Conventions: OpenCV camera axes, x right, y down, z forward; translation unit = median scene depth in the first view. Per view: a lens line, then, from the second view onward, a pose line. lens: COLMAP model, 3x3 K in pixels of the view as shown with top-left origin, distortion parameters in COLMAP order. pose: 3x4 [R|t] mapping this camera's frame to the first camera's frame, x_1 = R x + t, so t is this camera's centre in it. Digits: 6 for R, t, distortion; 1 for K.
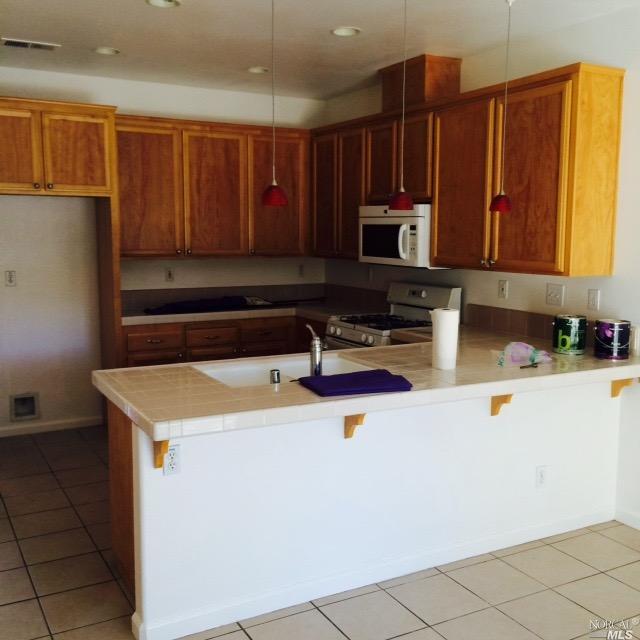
lens RADIAL K [[730.6, 0, 320.3], [0, 730.6, 321.3], [0, 0, 1]] dist [0.061984, 0.000000]
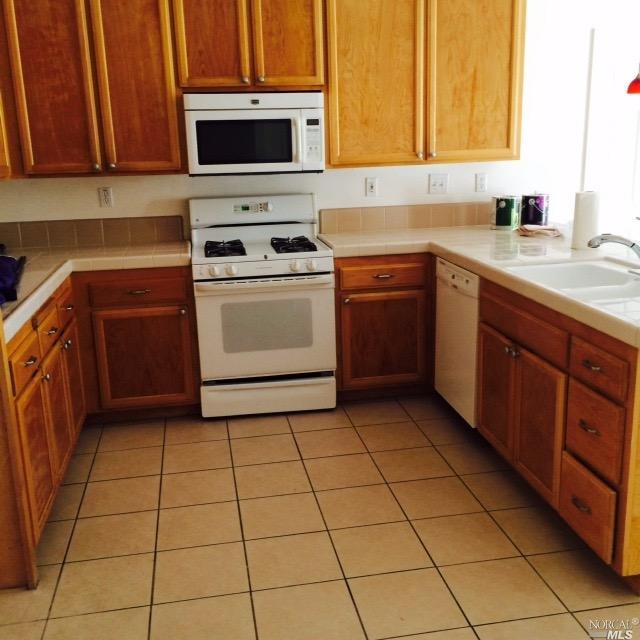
lens RADIAL K [[730.6, 0, 319.6], [0, 730.6, 318.6], [0, 0, 1]] dist [0.061984, 0.000000]
pose [[0.332551, -0.249604, 0.909455, -0.803883], [0.150865, 0.966001, 0.209958, -0.102702], [-0.930940, 0.067383, 0.358901, 0.842794]]
